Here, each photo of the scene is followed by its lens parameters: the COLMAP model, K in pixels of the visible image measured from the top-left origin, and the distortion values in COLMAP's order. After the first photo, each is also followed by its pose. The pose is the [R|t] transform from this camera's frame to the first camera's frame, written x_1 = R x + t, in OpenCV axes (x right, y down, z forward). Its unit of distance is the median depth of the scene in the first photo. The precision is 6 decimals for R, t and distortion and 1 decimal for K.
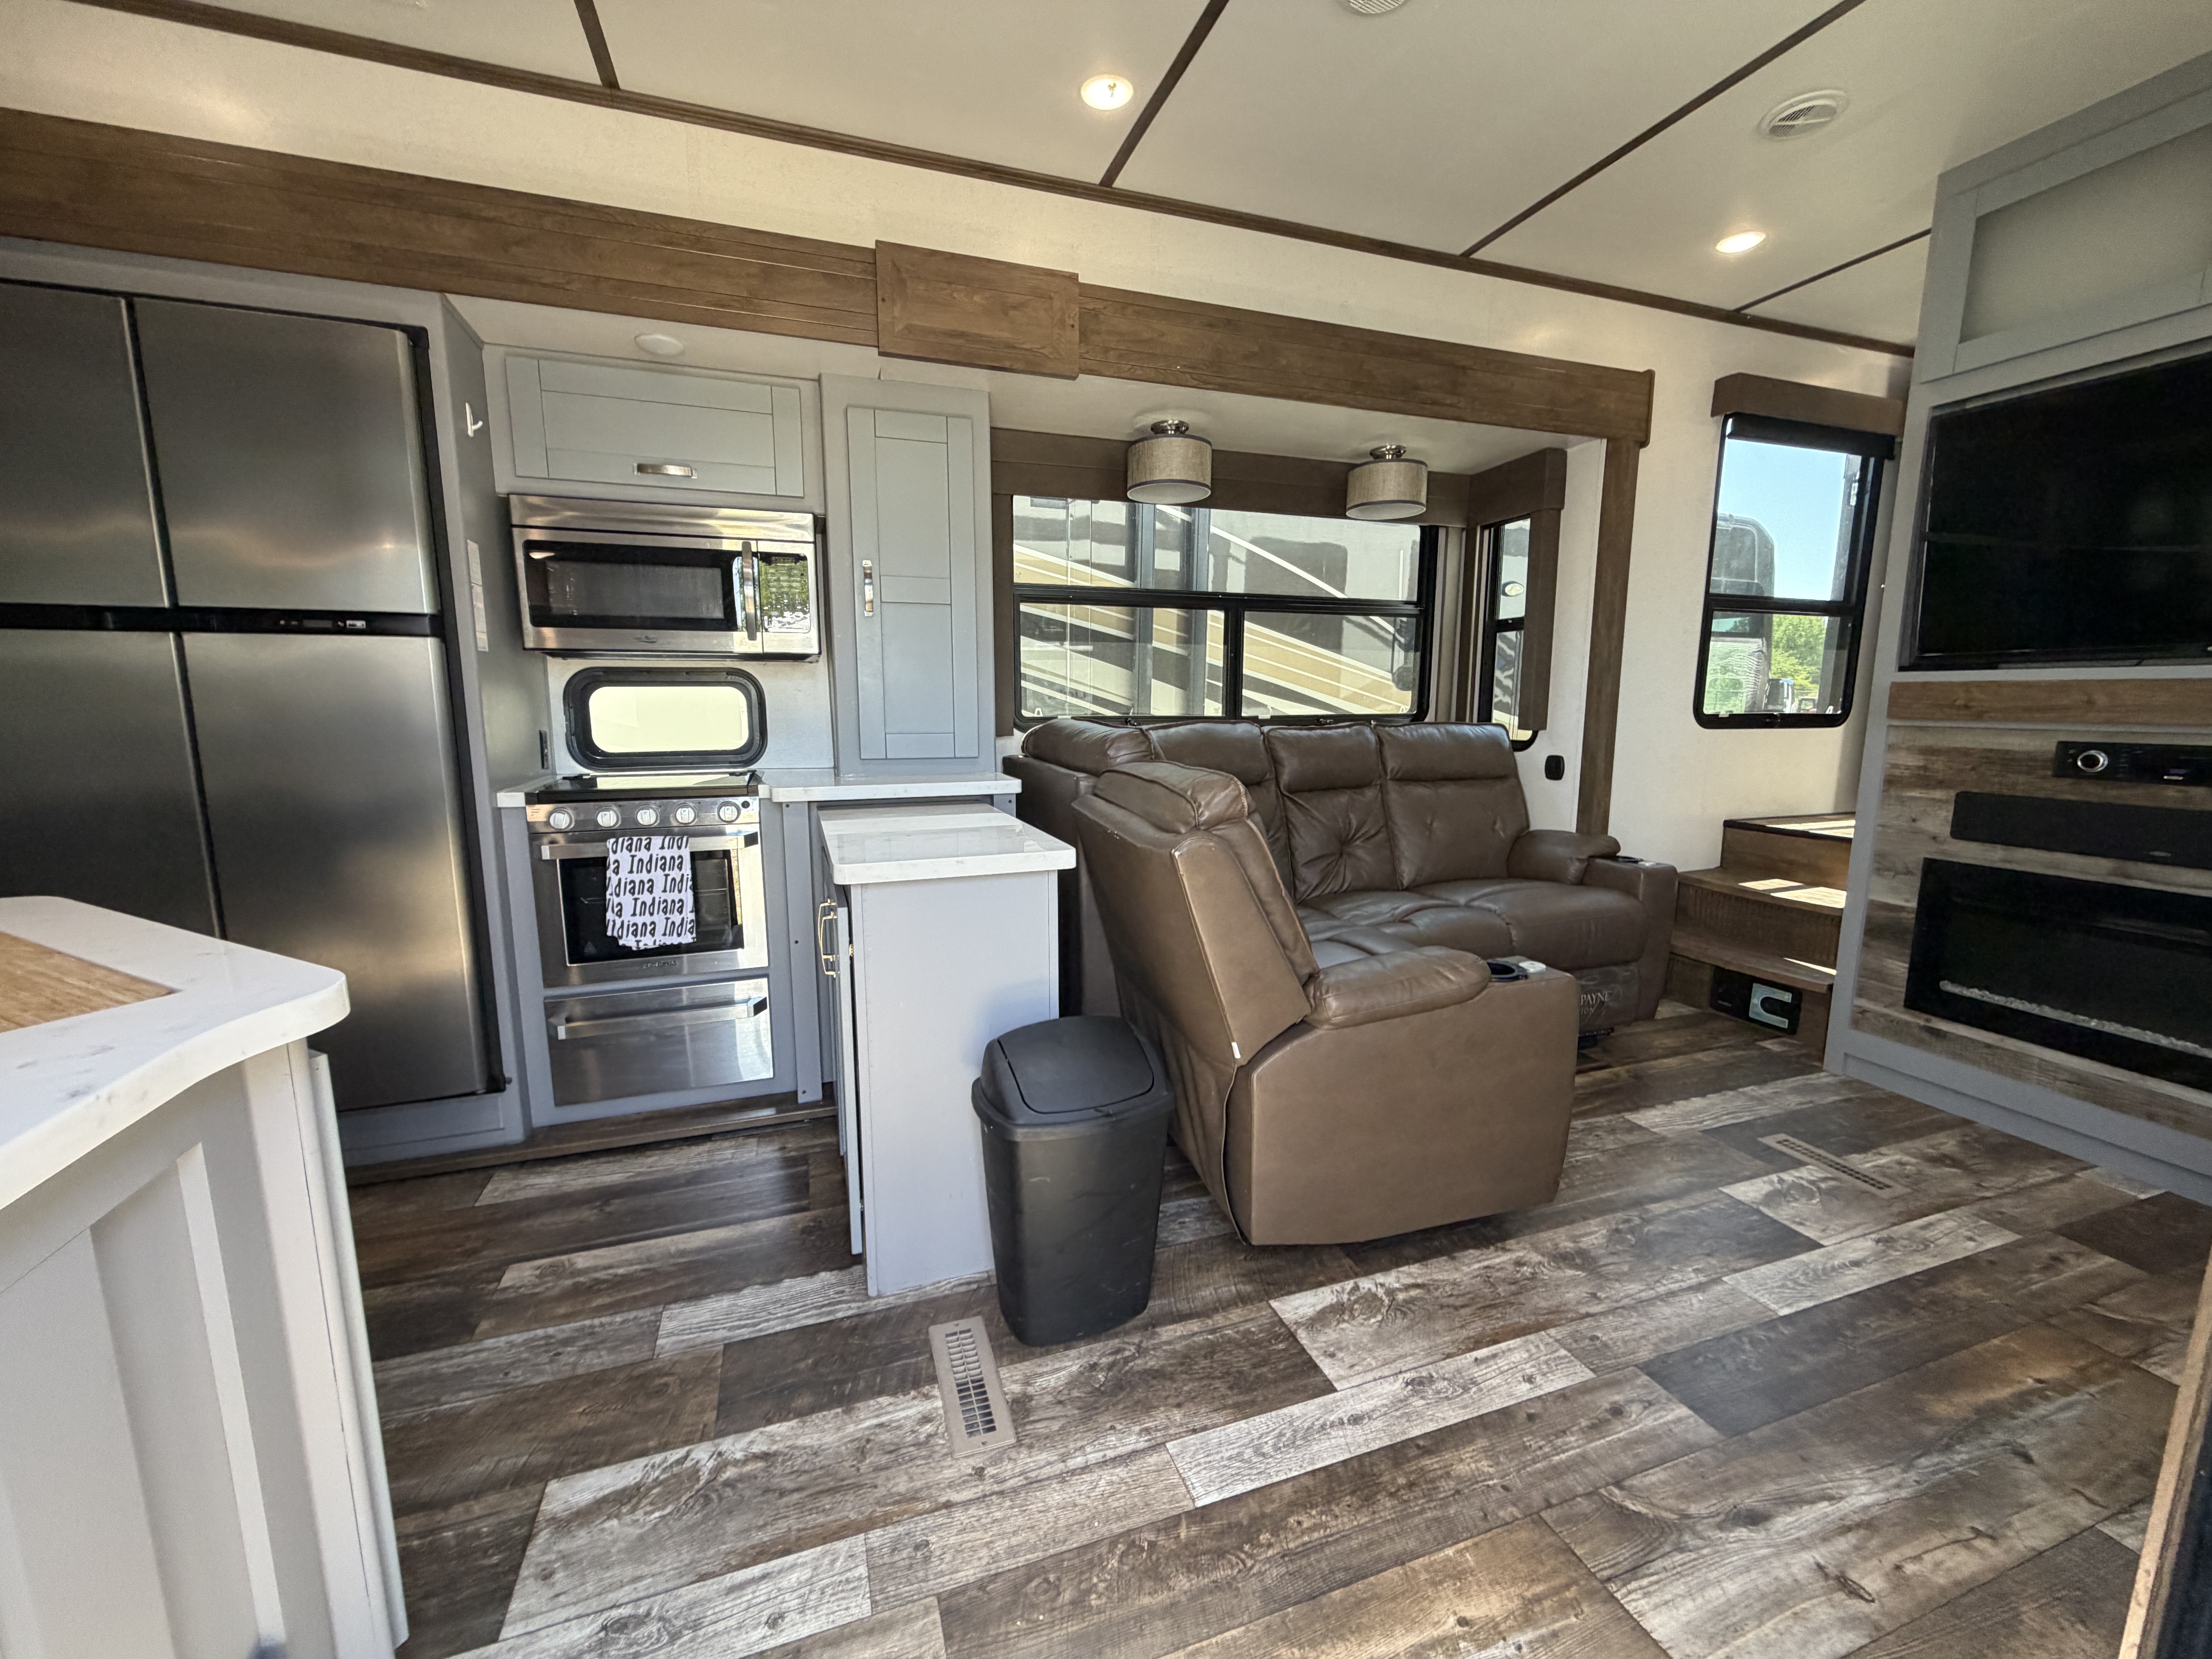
lens RADIAL K [[877.2, 0, 1099.8], [0, 877.2, 829.5], [0, 0, 1]] dist [0.001234, -0.000630]
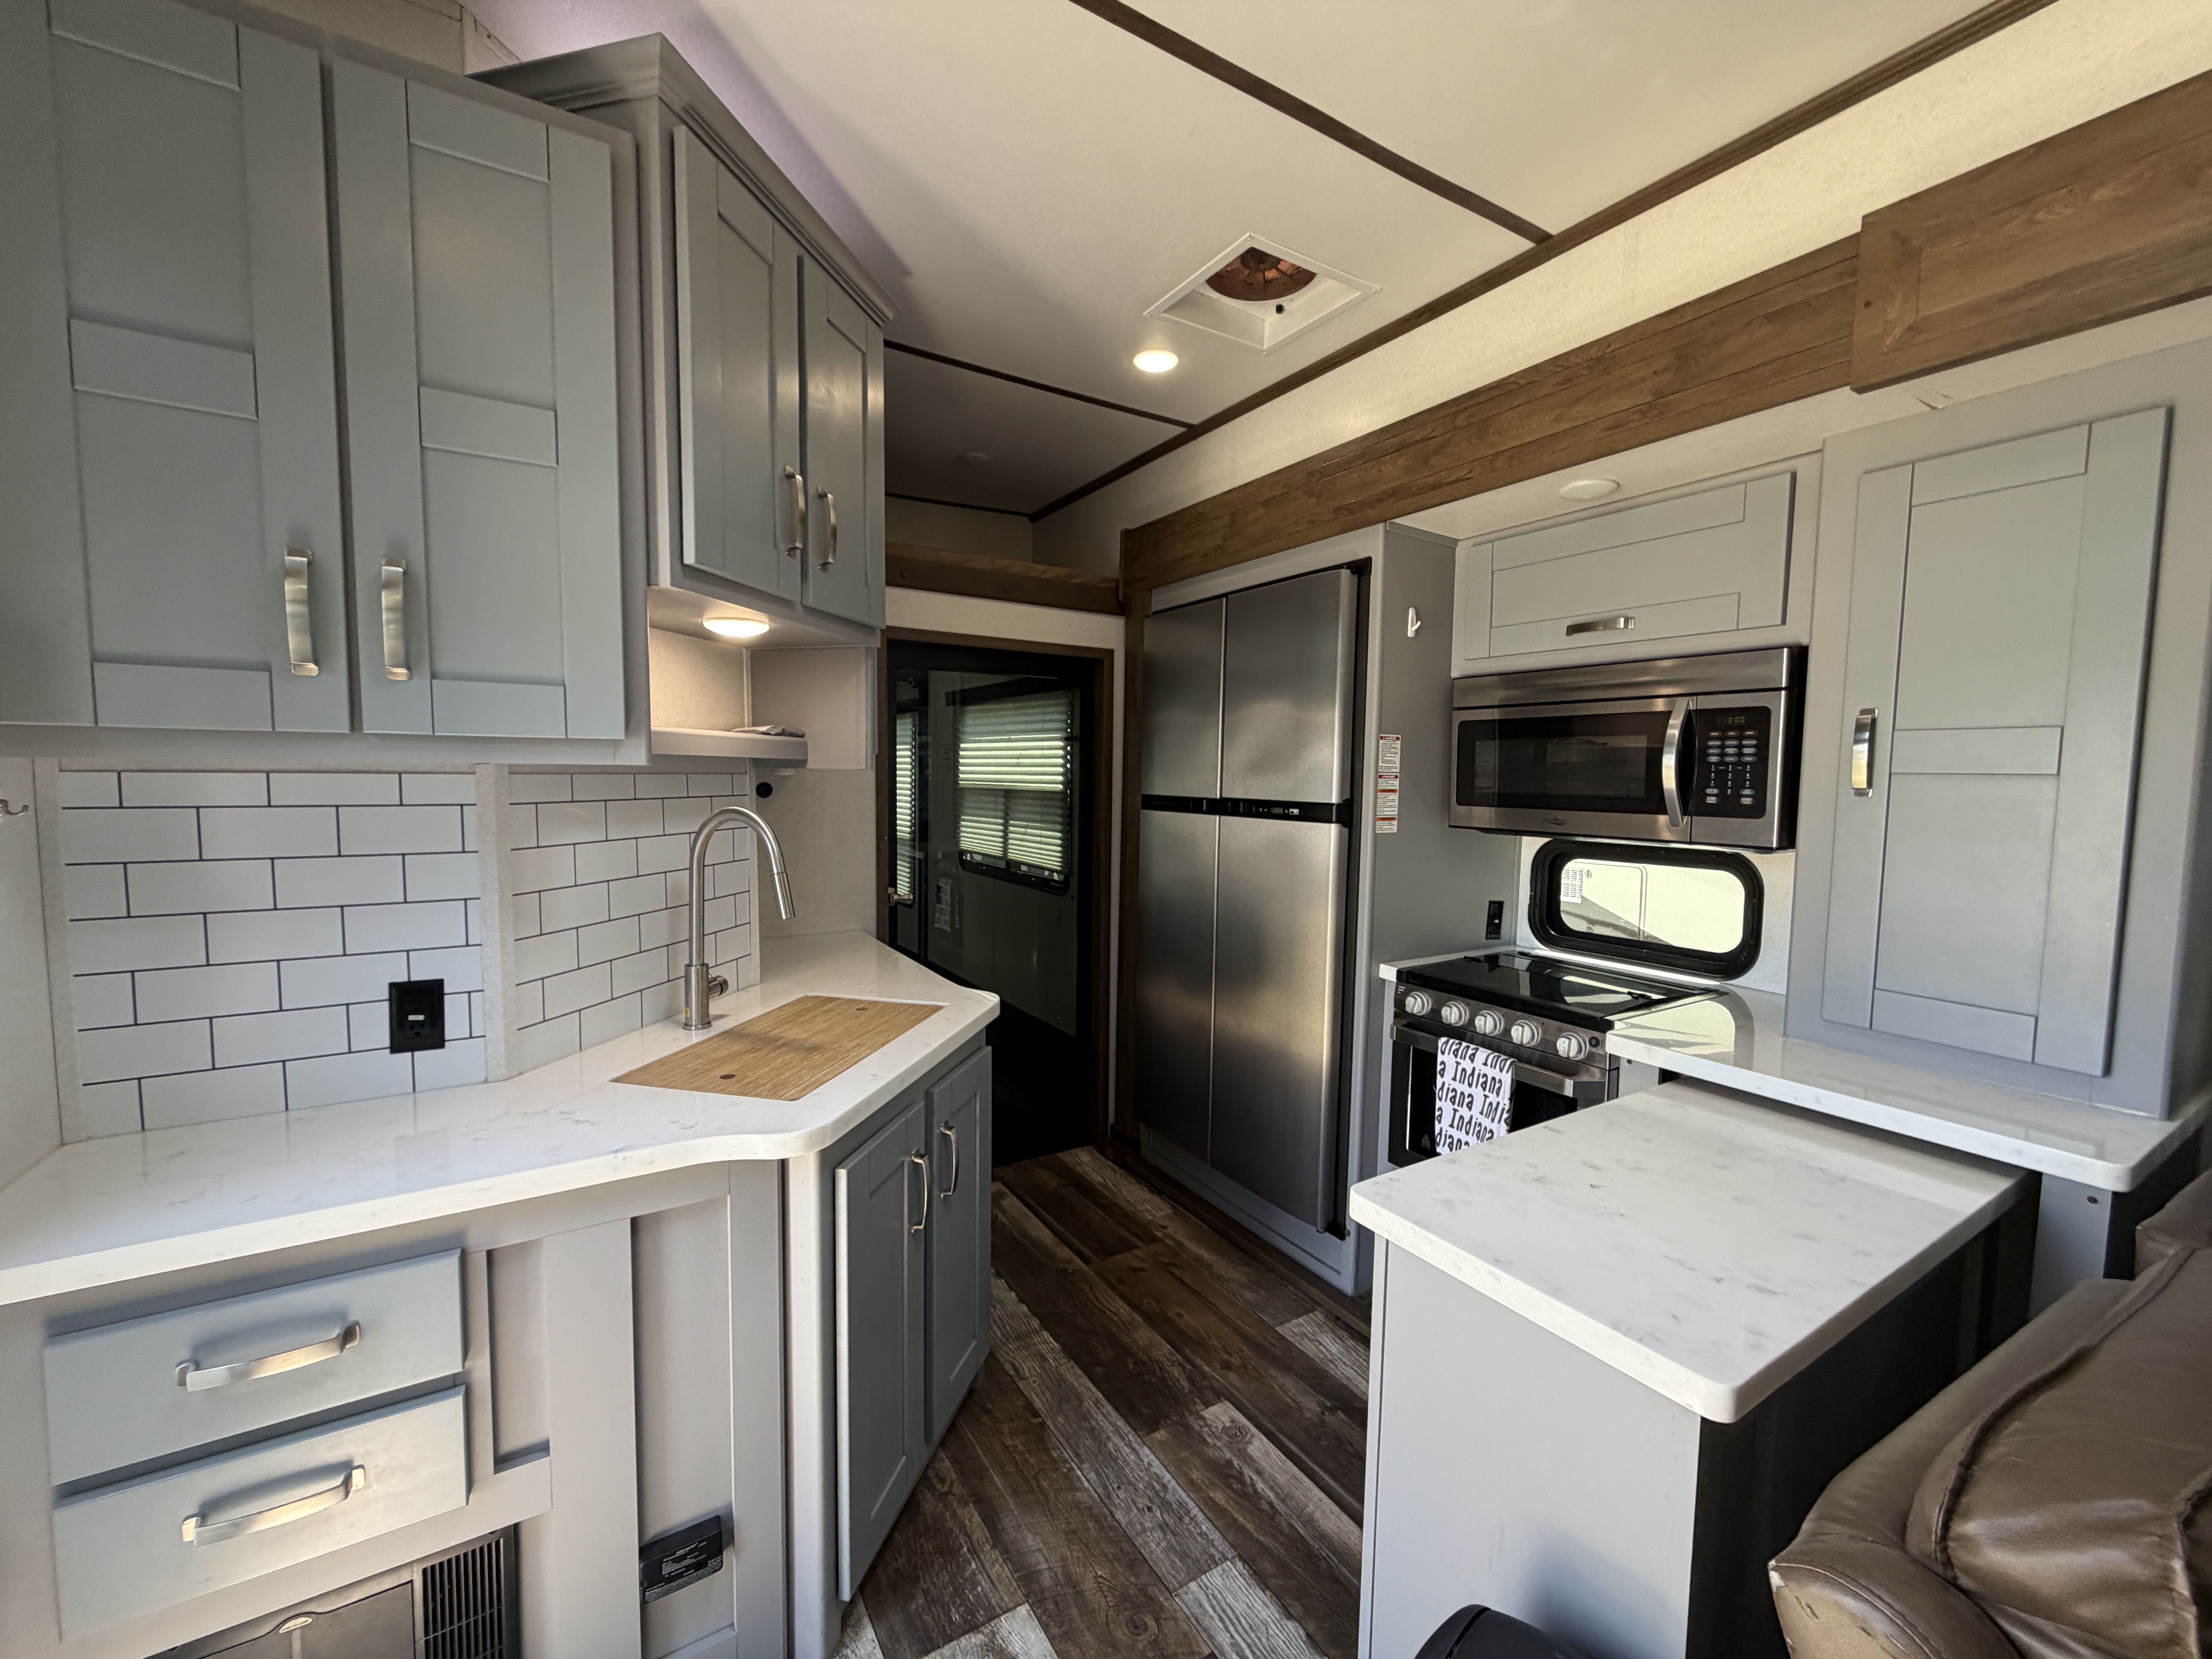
lens RADIAL K [[877.2, 0, 1099.8], [0, 877.2, 829.5], [0, 0, 1]] dist [0.001234, -0.000630]
pose [[0.212069, 0.066026, -0.975022, 0.258522], [-0.161377, 0.986384, 0.031696, -0.176765], [0.963838, 0.150624, 0.219837, 0.406556]]
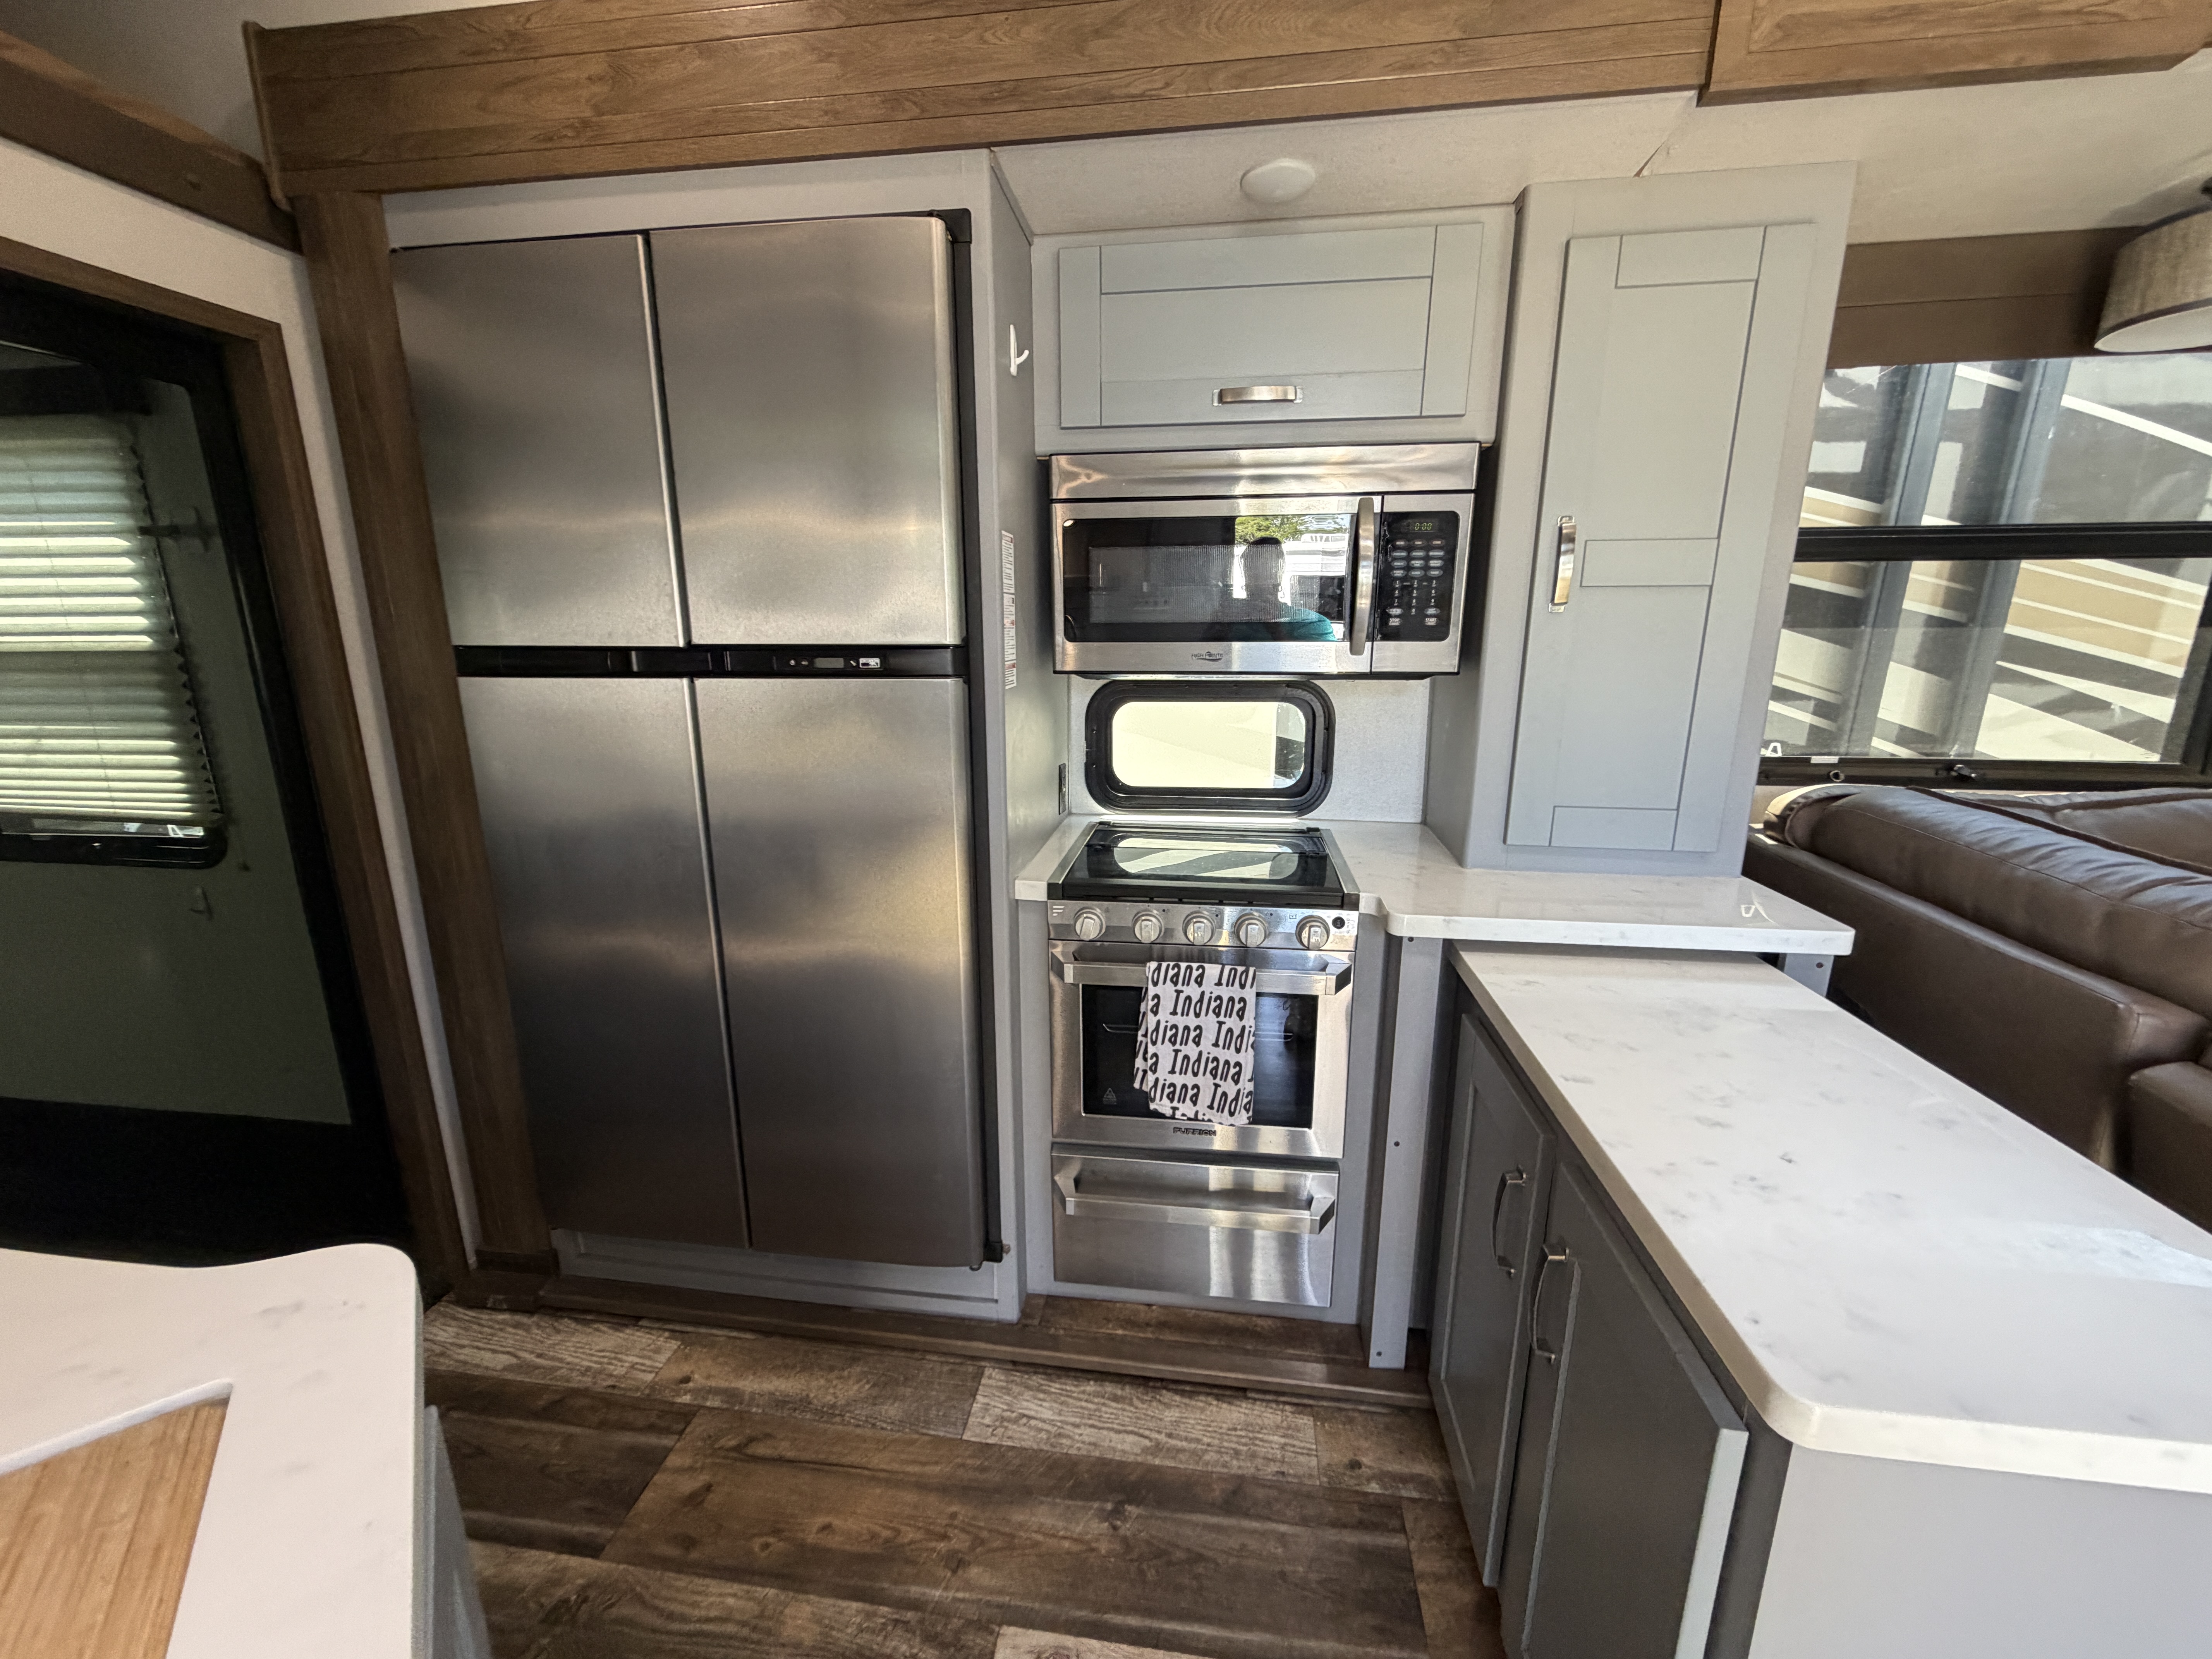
lens RADIAL K [[877.2, 0, 1099.8], [0, 877.2, 829.5], [0, 0, 1]] dist [0.001234, -0.000630]
pose [[0.887761, 0.101298, -0.449020, -0.294245], [-0.064809, 0.993274, 0.095947, -0.154905], [0.455720, -0.056077, 0.888355, 0.377160]]
